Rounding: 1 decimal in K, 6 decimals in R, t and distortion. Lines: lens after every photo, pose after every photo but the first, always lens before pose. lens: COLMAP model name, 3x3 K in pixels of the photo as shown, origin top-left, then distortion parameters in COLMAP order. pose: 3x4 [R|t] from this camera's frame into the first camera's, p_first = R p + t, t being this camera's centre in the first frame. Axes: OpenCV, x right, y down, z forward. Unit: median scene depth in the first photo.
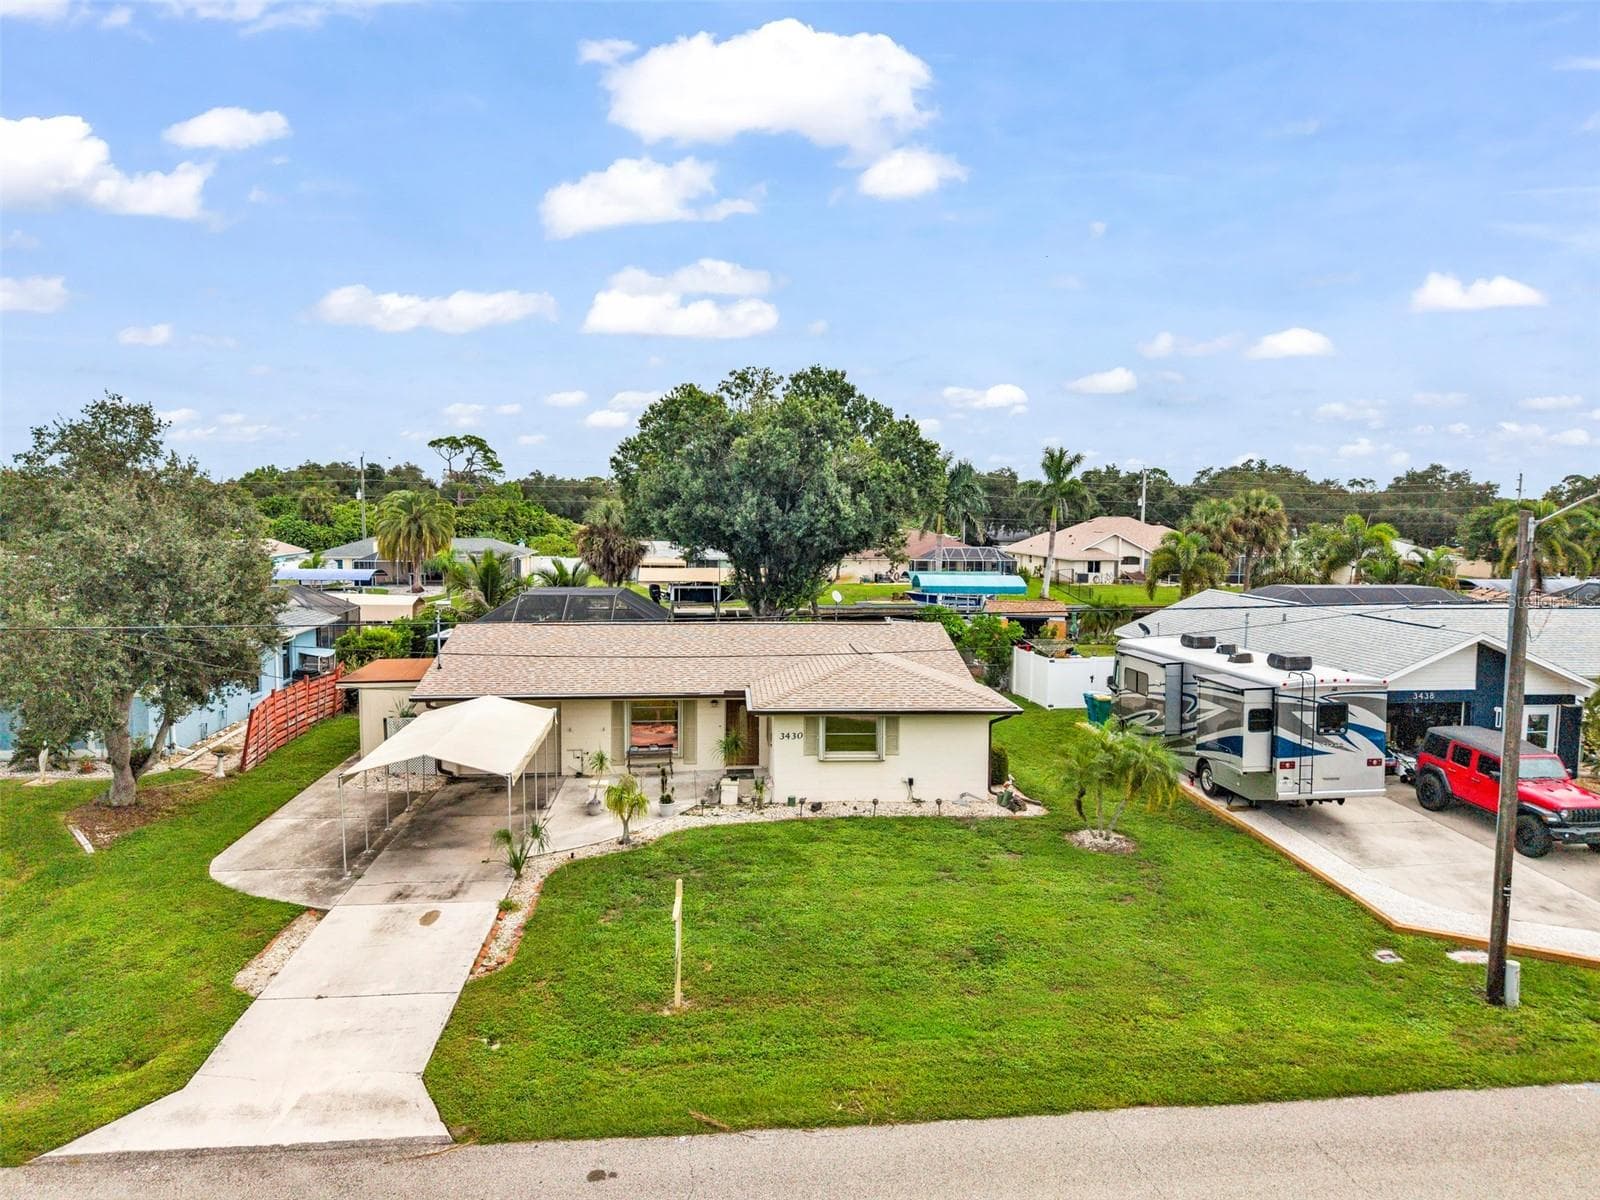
lens RADIAL K [[1069.3, 0, 798.8], [0, 1069.3, 597.6], [0, 0, 1]] dist [0.036946, -0.040270]
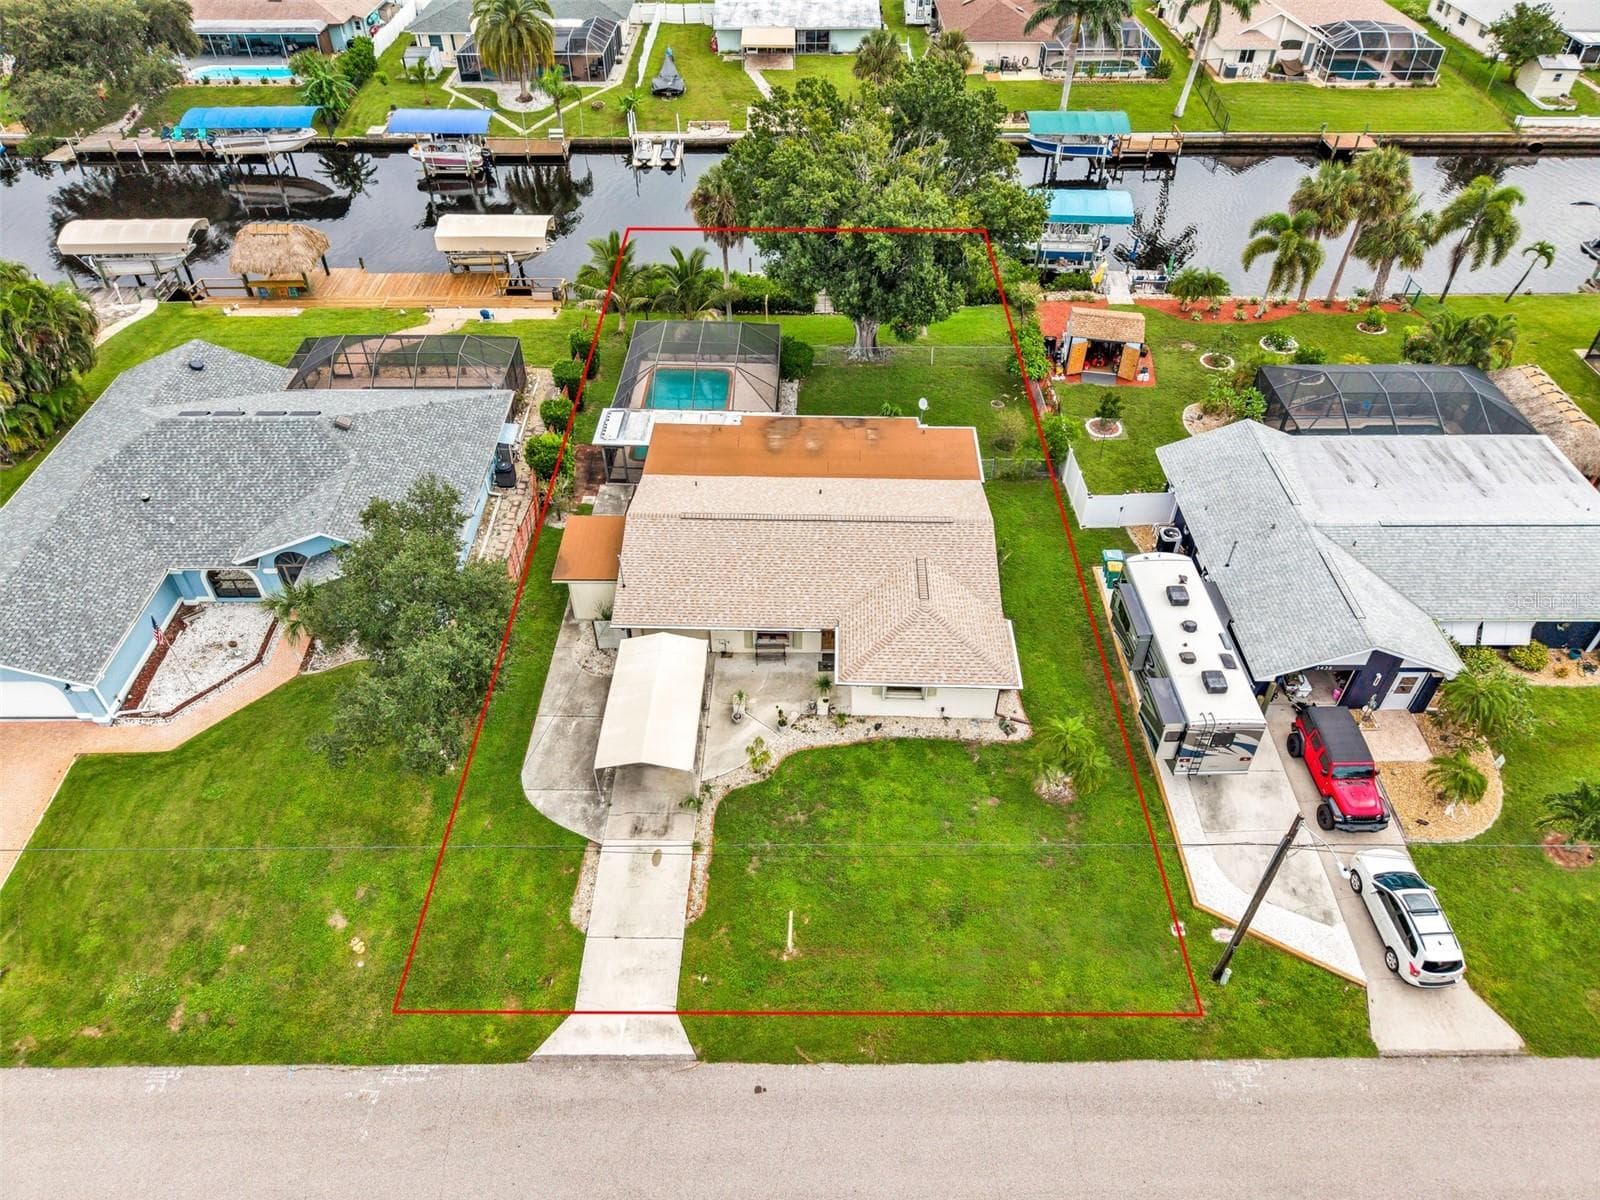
lens RADIAL K [[1069.3, 0, 798.8], [0, 1069.3, 597.6], [0, 0, 1]] dist [0.036946, -0.040270]
pose [[0.994651, 0.064456, -0.080716, 0.016034], [-0.002008, 0.793336, 0.608781, -0.992005], [0.103275, -0.605362, 0.789222, -0.130720]]
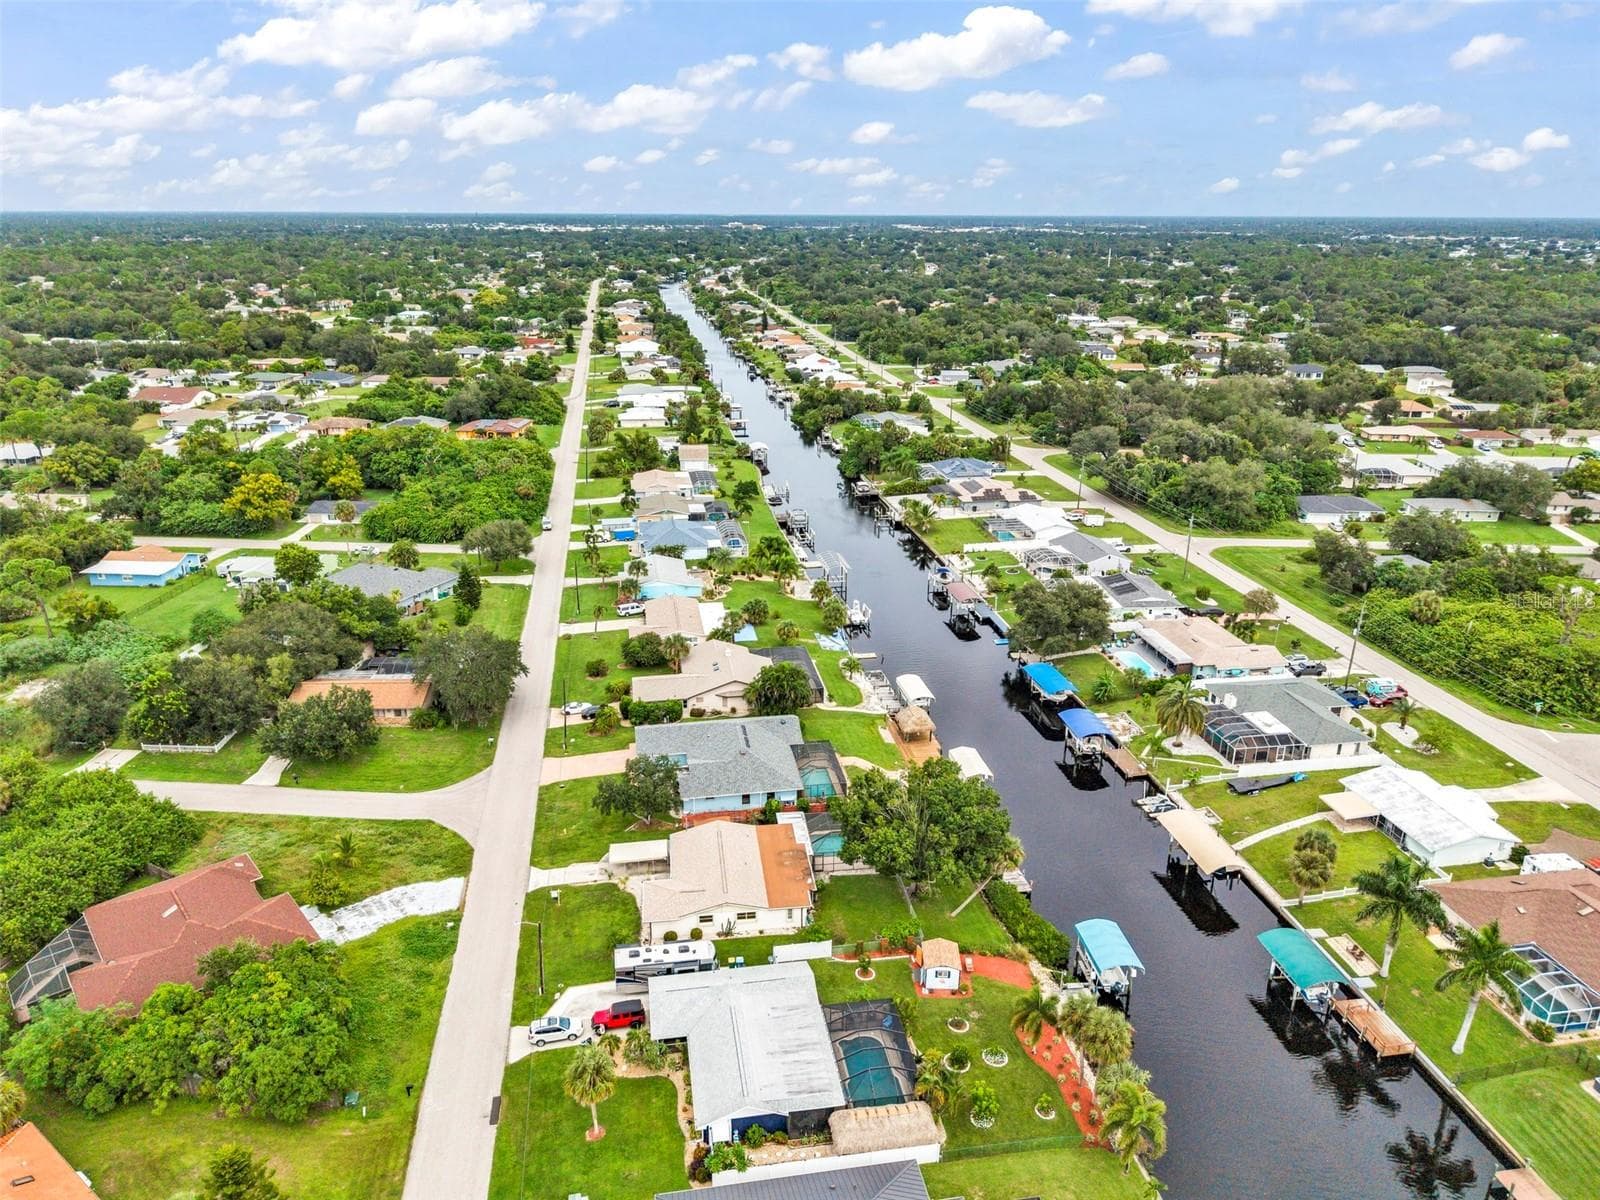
lens RADIAL K [[1064.2, 0, 795.1], [0, 1064.2, 603.3], [0, 0, 1]] dist [0.014446, -0.009252]
pose [[0.049569, 0.335830, -0.940617, 3.968368], [-0.086302, 0.939693, 0.330952, -2.637097], [0.995035, 0.064772, 0.075563, 1.323404]]
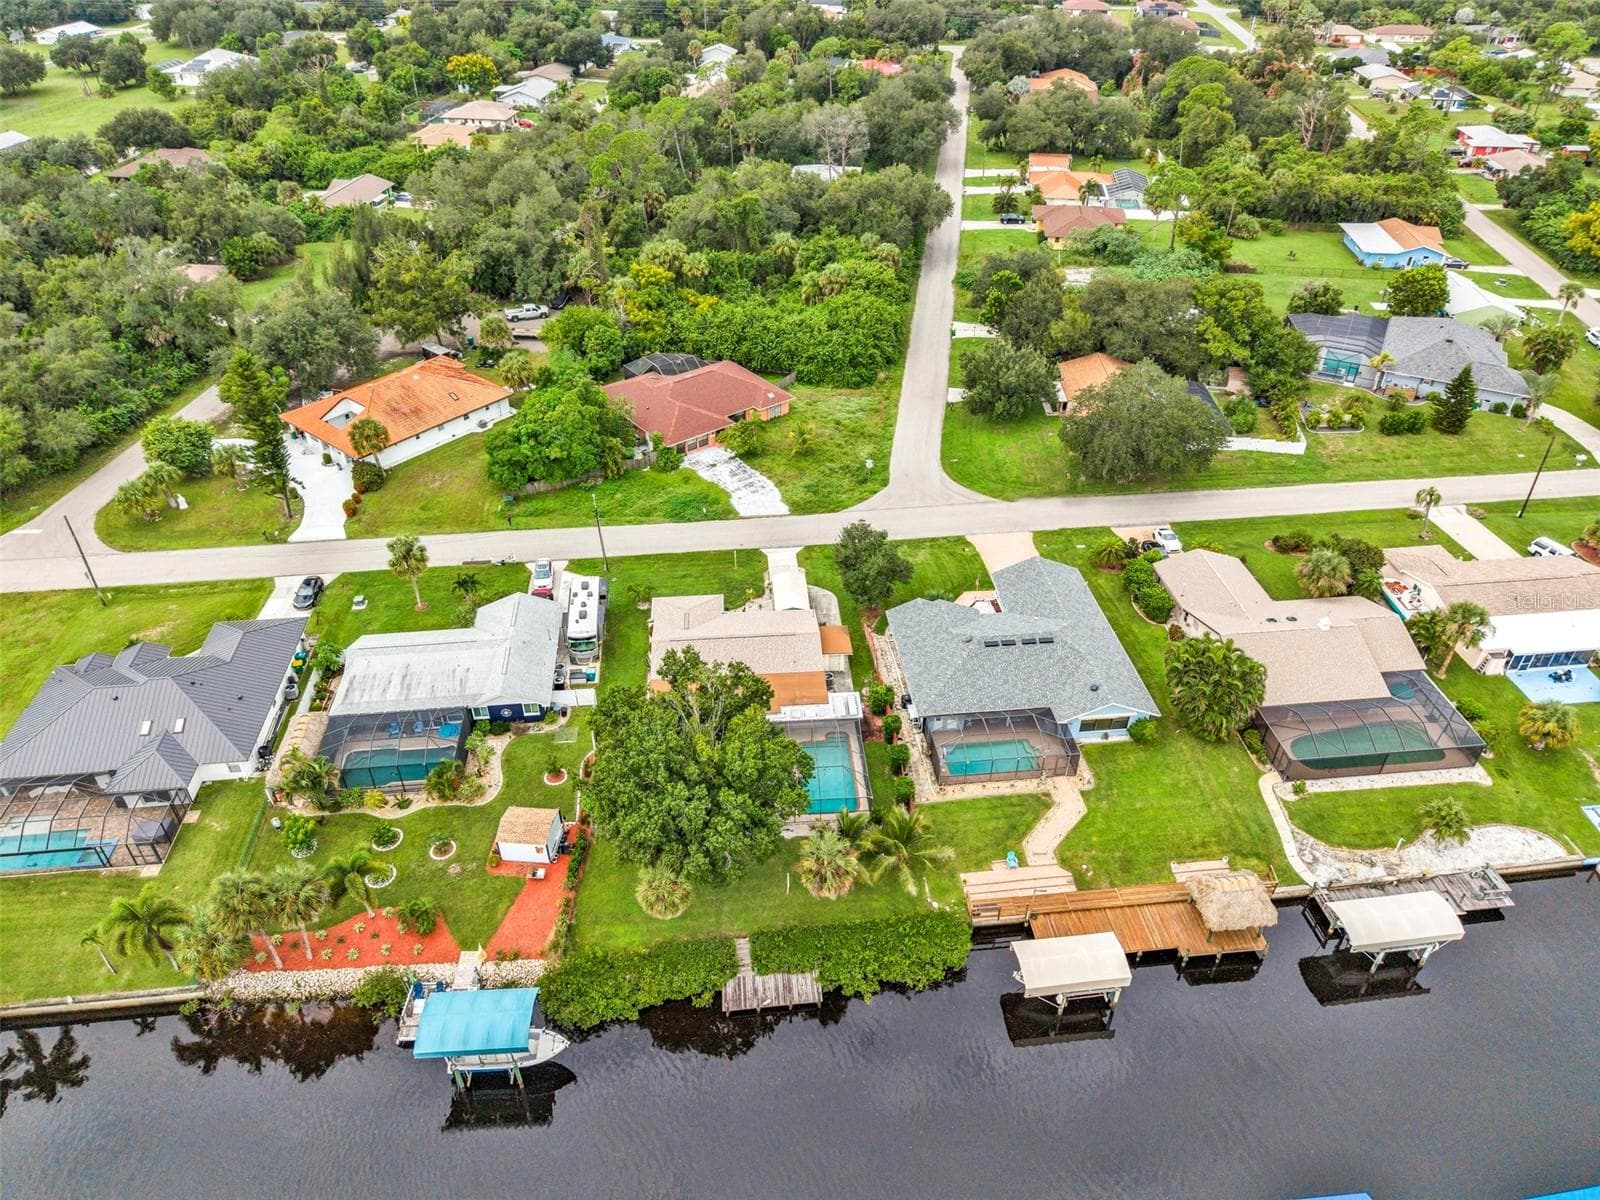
lens RADIAL K [[1069.3, 0, 798.8], [0, 1069.3, 597.6], [0, 0, 1]] dist [0.036946, -0.040270]
pose [[-0.999972, -0.007202, -0.002140, -0.355969], [-0.006840, 0.754931, 0.655769, -2.740552], [-0.003107, 0.655765, -0.754959, 4.397401]]
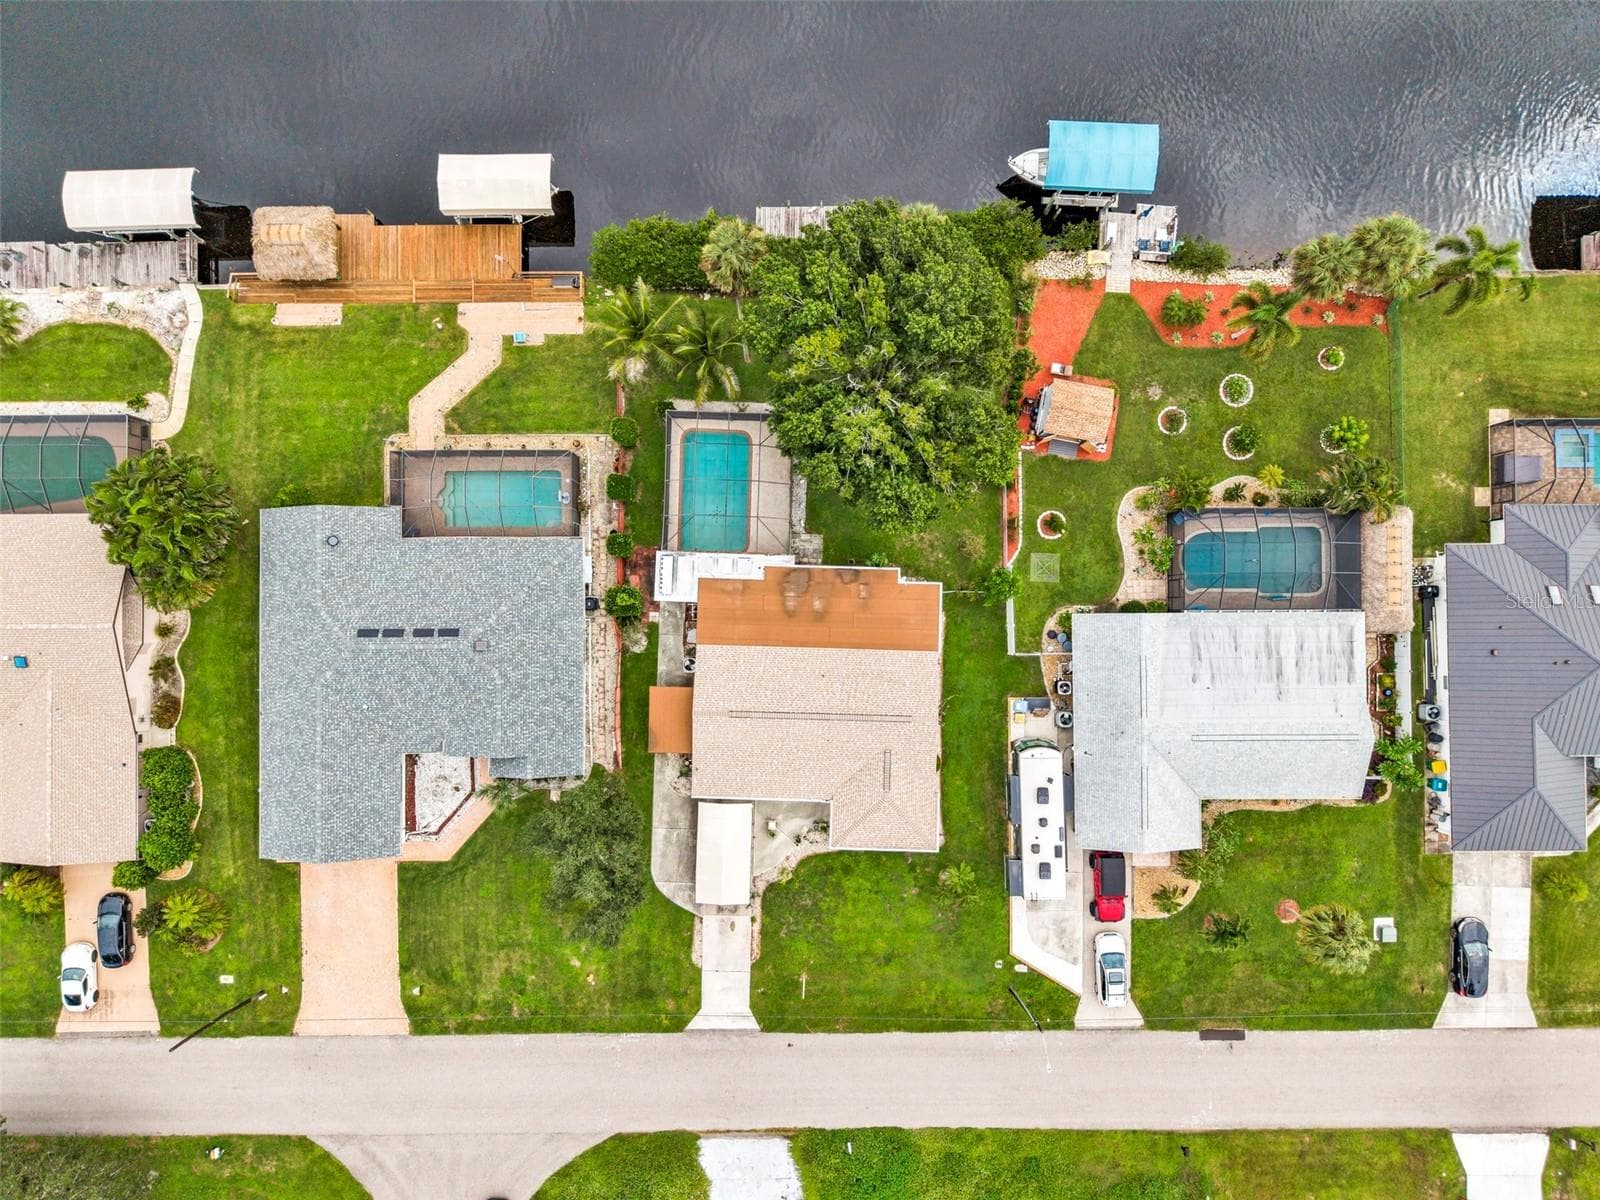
lens RADIAL K [[1069.3, 0, 798.8], [0, 1069.3, 597.6], [0, 0, 1]] dist [0.036946, -0.040270]
pose [[0.994509, 0.103932, -0.012284, -0.166594], [0.001326, 0.104861, 0.994486, -2.760510], [0.104647, -0.989041, 0.104147, 1.446358]]
